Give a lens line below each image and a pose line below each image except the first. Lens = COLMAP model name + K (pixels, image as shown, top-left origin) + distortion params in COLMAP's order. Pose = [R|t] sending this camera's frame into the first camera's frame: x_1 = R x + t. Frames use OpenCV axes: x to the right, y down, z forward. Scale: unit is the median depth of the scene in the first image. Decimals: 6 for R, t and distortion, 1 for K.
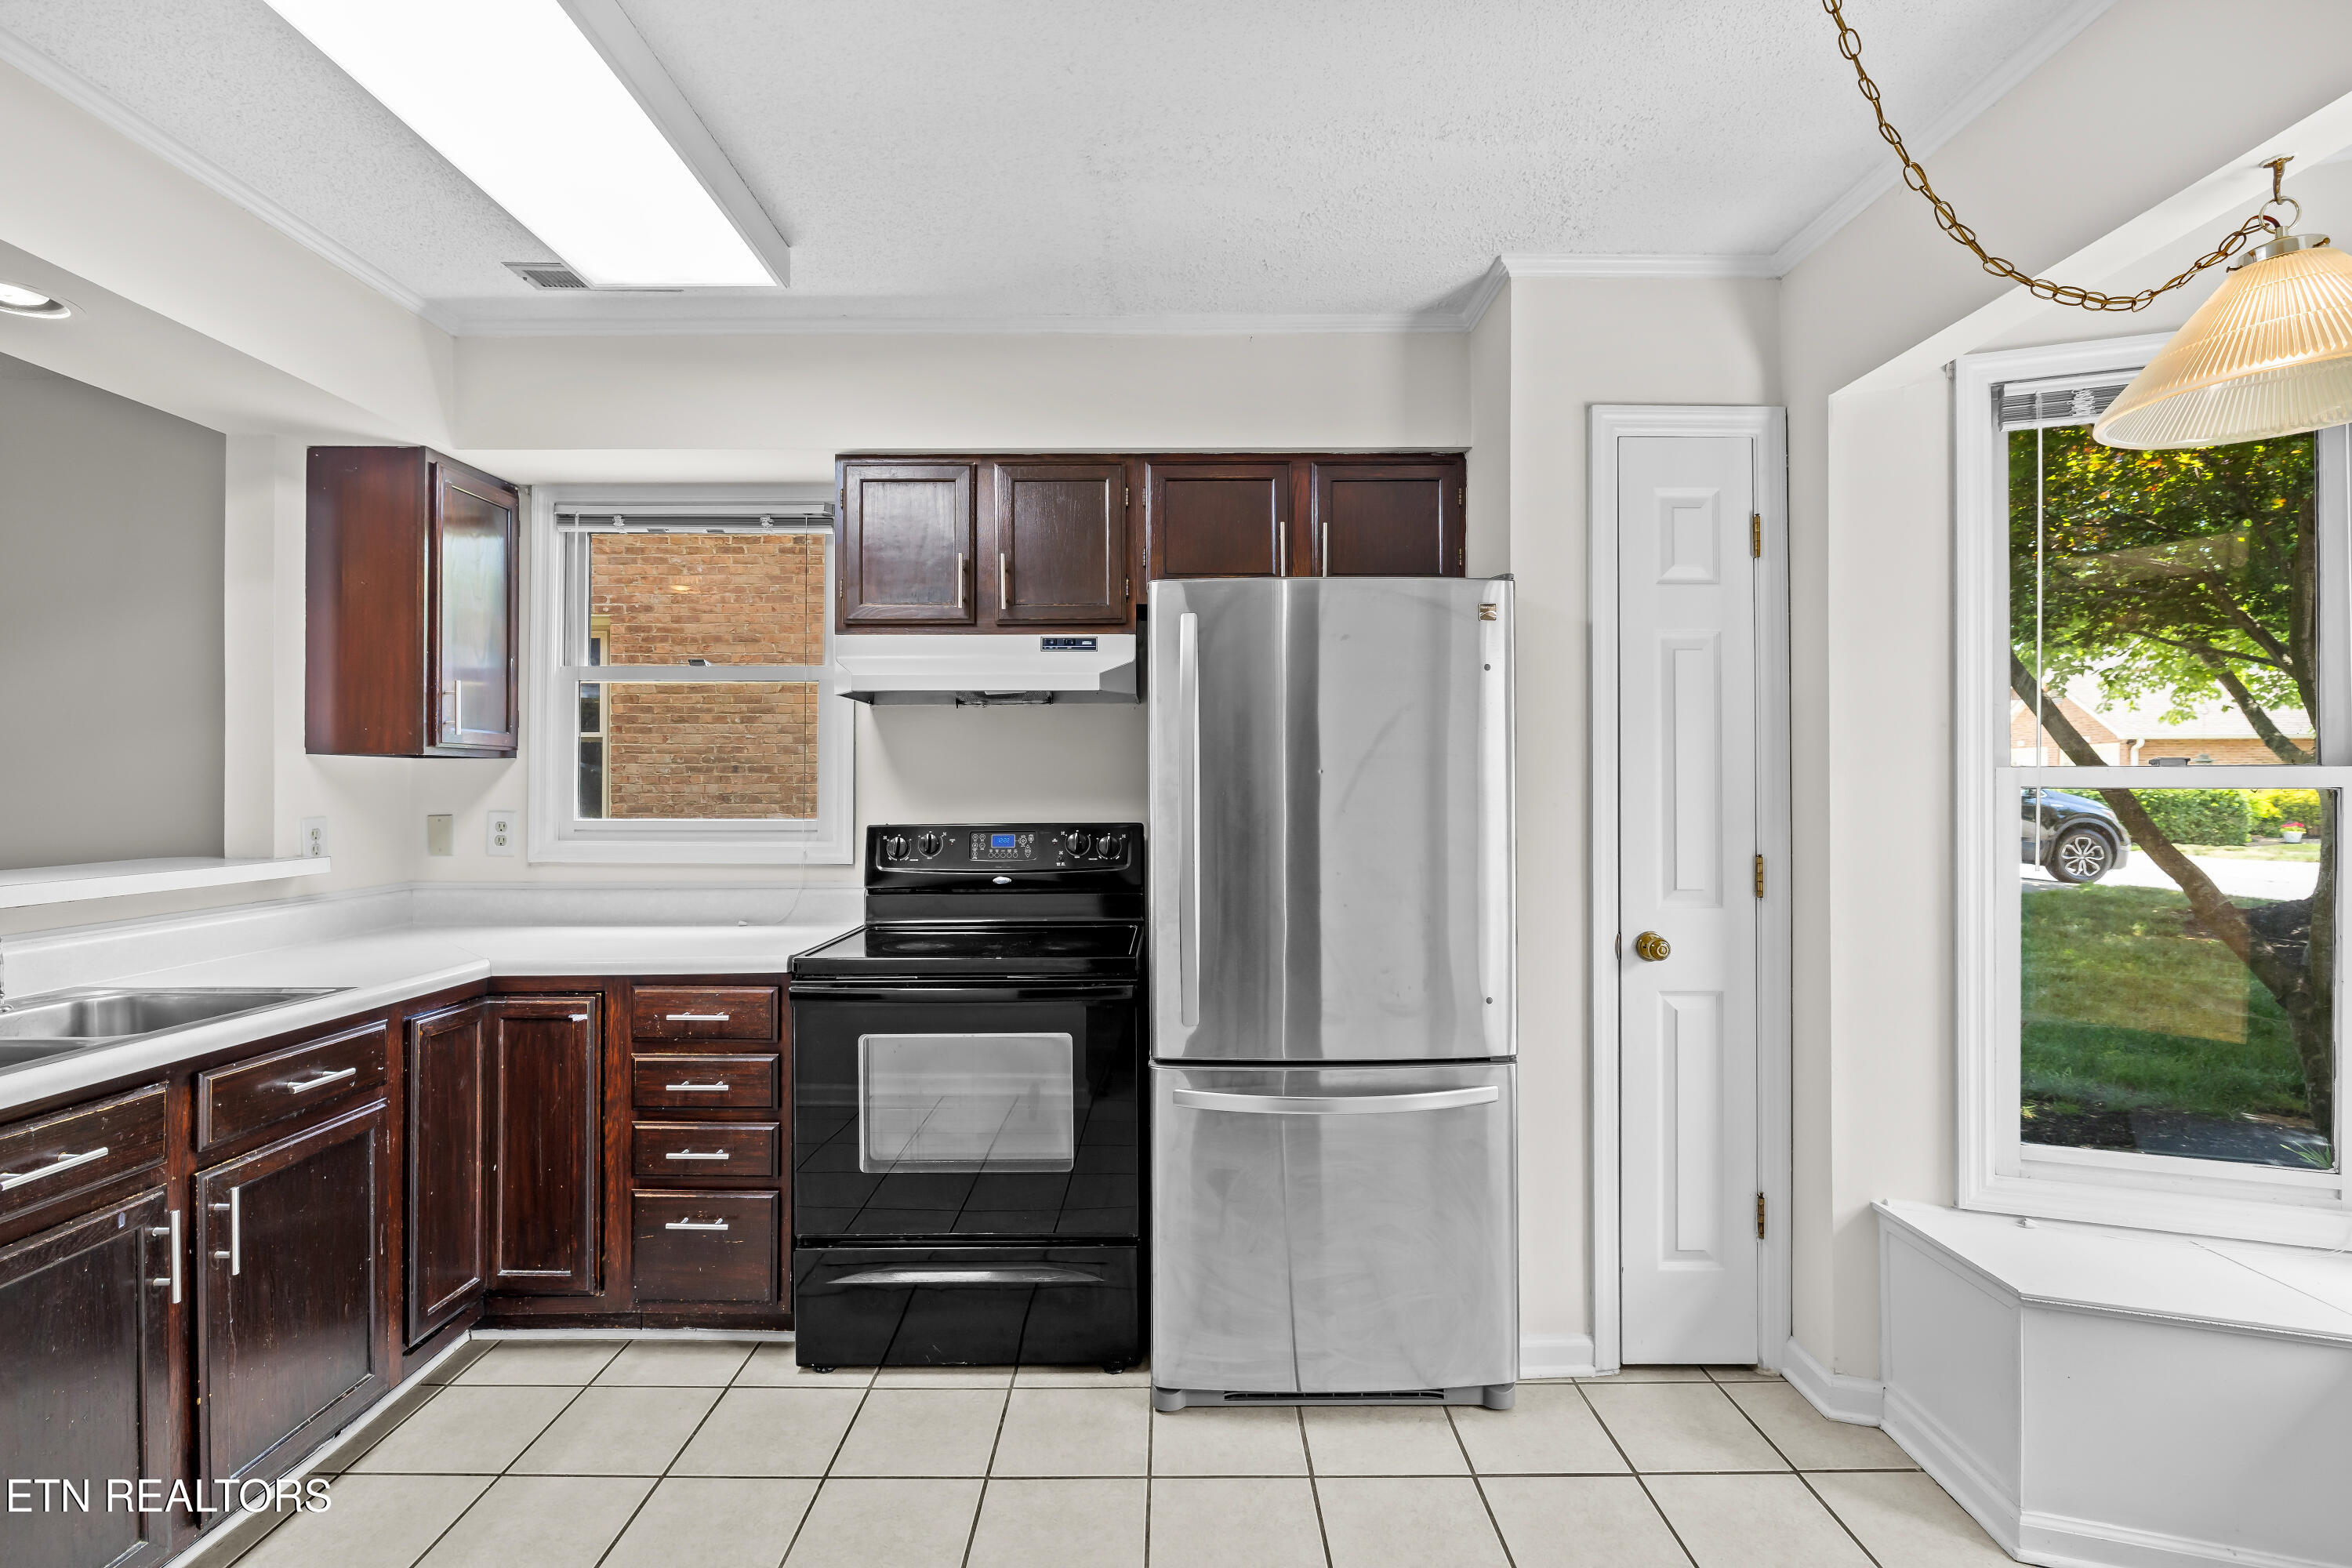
lens RADIAL K [[1124.3, 0, 1192.4], [0, 1124.3, 786.5], [0, 0, 1]] dist [-0.003065, -0.000341]
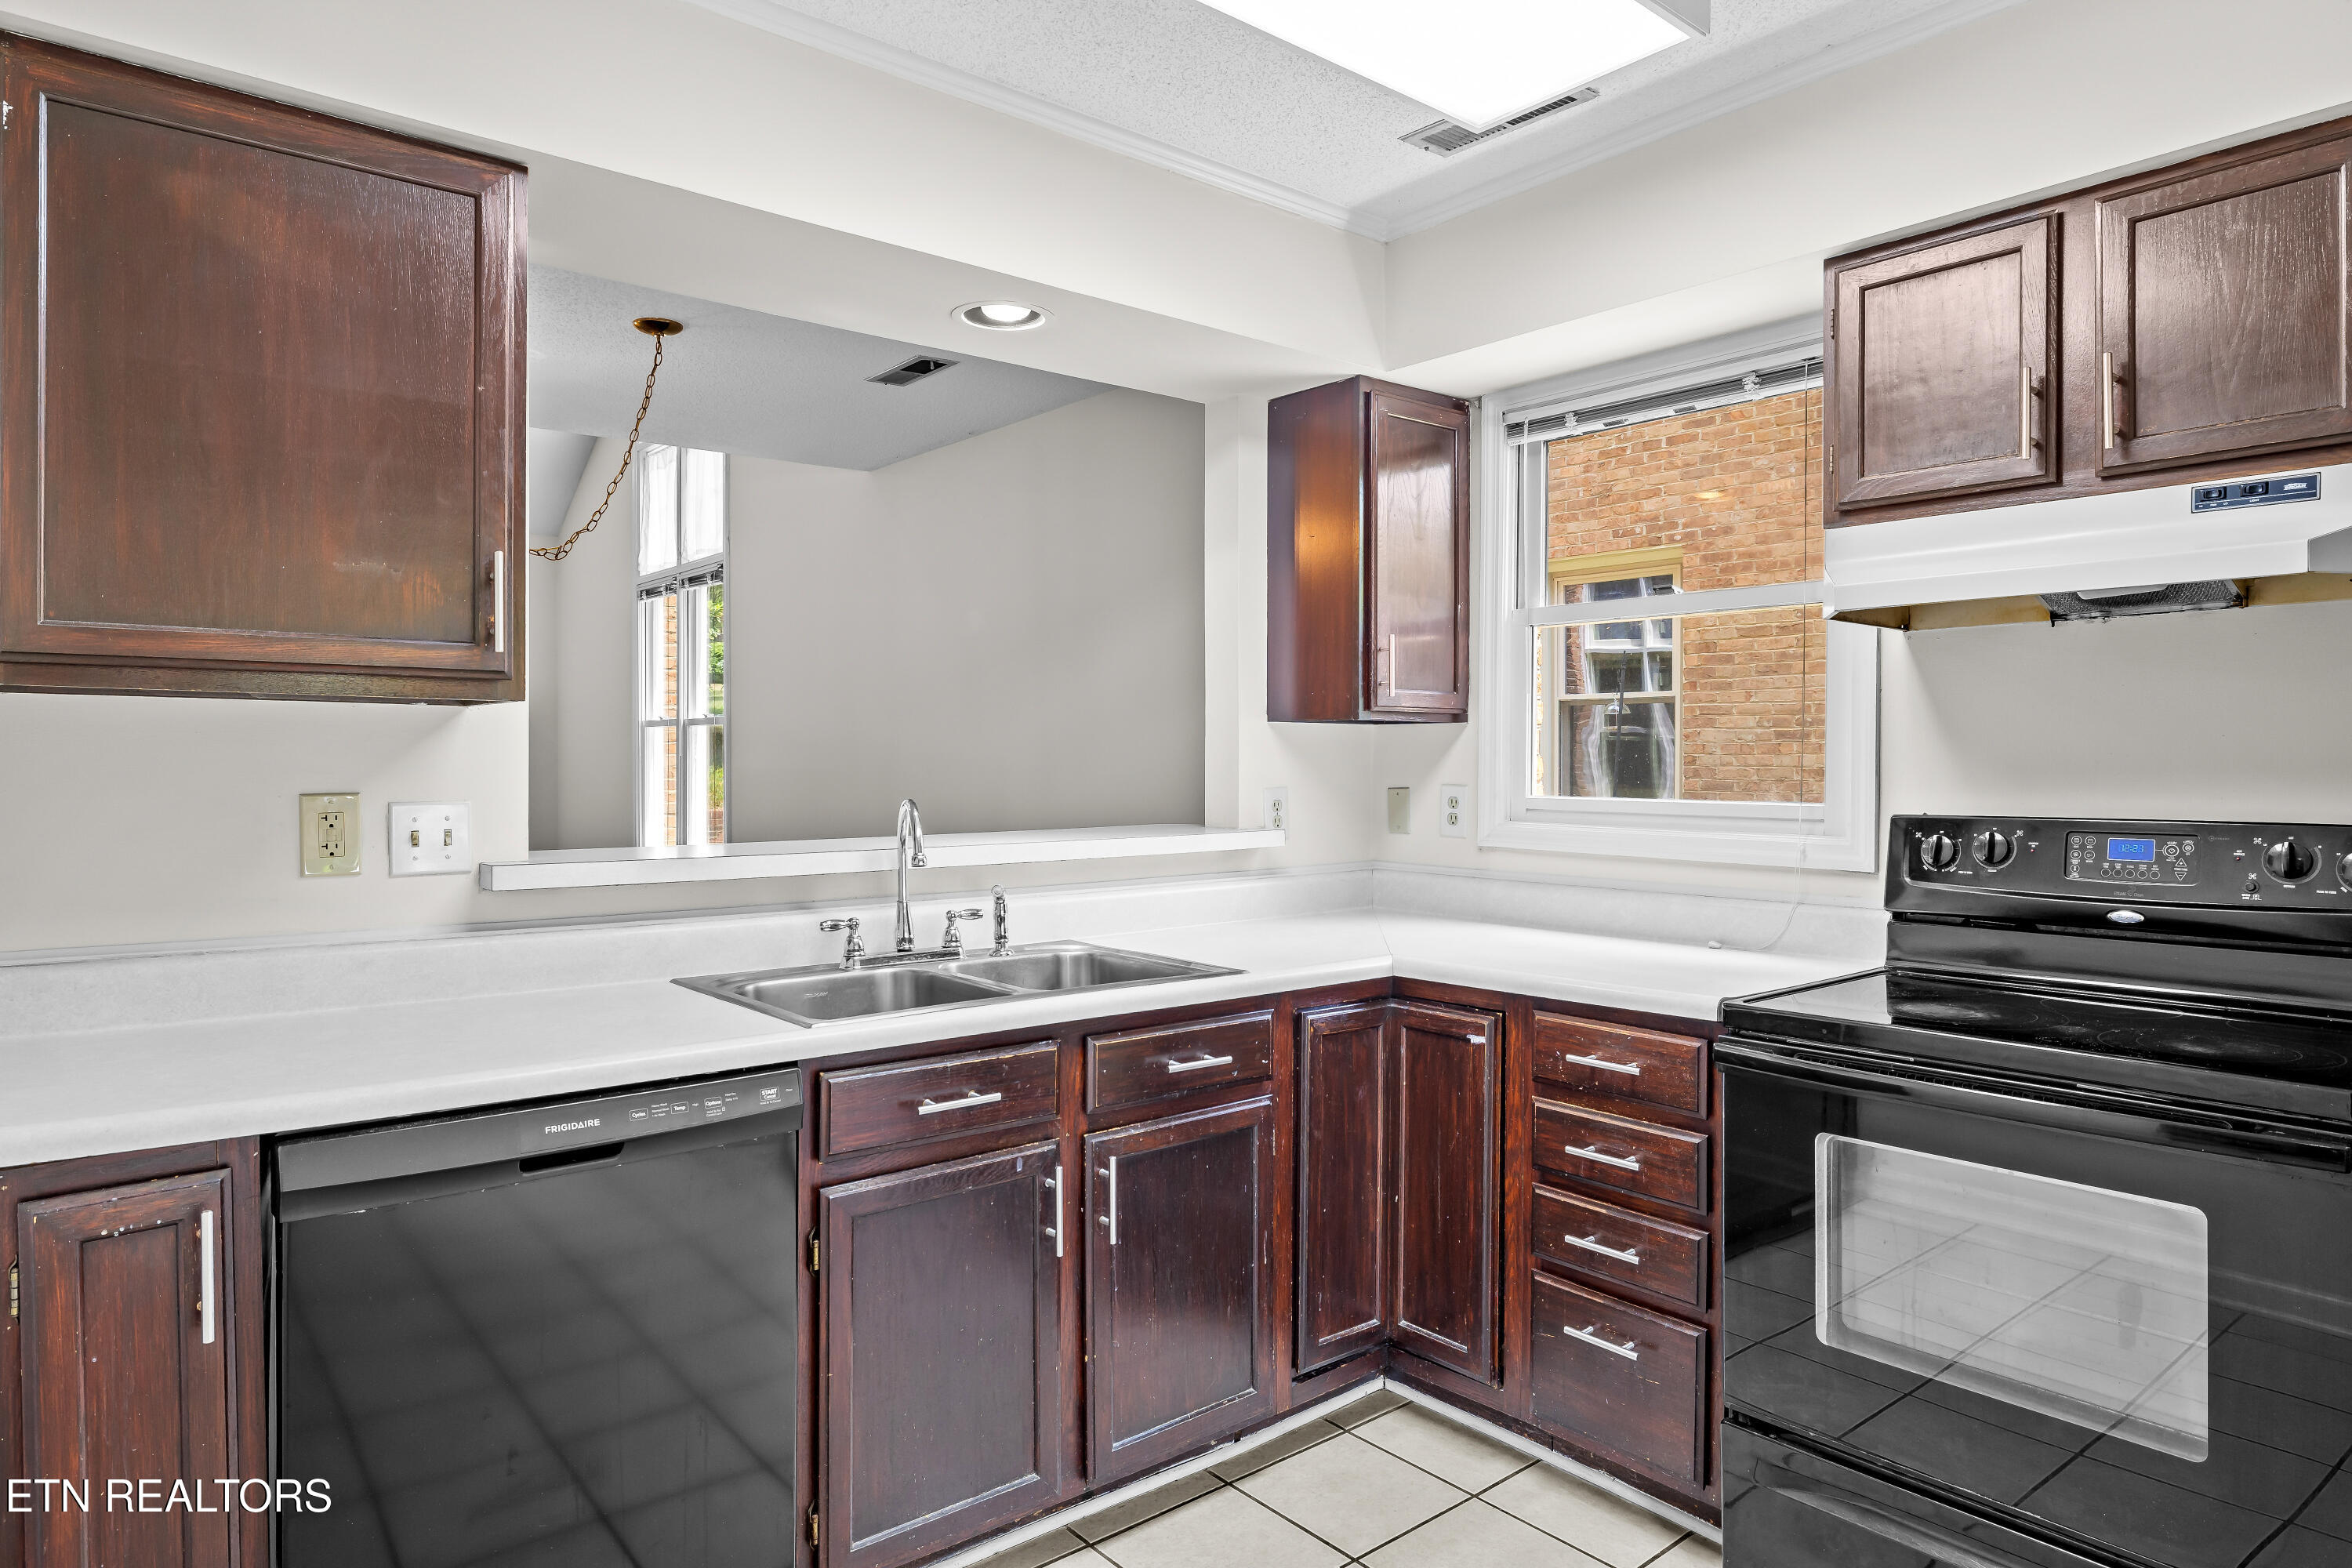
lens RADIAL K [[1423.1, 0, 1173.5], [0, 1423.1, 769.7], [0, 0, 1]] dist [-0.008670, 0.000231]
pose [[0.616302, 0.006889, -0.787480, 0.116638], [-0.001397, 0.999970, 0.007654, 0.002792], [0.787509, -0.003618, 0.616293, 0.179670]]
